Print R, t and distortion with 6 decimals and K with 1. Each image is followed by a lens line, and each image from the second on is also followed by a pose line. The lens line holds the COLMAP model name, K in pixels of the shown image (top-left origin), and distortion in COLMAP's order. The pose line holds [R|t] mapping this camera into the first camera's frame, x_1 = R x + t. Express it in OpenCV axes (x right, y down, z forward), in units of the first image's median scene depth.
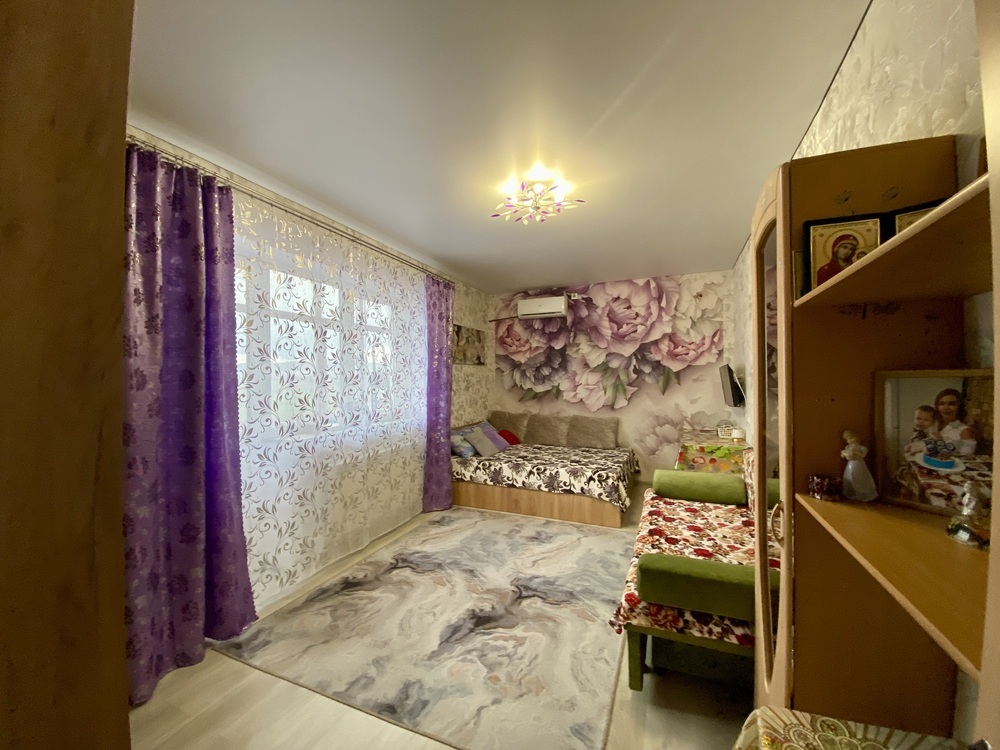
lens RADIAL K [[423.2, 0, 493.5], [0, 423.2, 375.7], [0, 0, 1]] dist [0.073210, -0.040648]
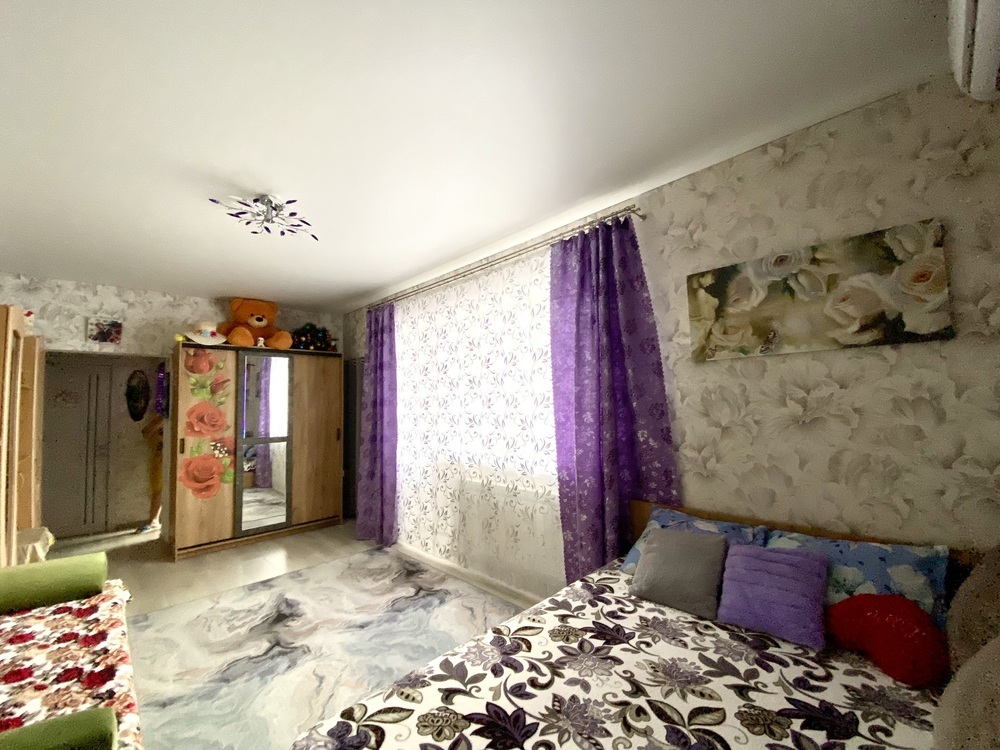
lens RADIAL K [[410.5, 0, 500.0], [0, 410.5, 375.0], [0, 0, 1]] dist [0.000808, -0.014945]
pose [[-0.387047, -0.051398, -0.920626, 0.440945], [0.029742, 0.997230, -0.068179, 0.008631], [0.921580, -0.053769, -0.384446, 1.123328]]
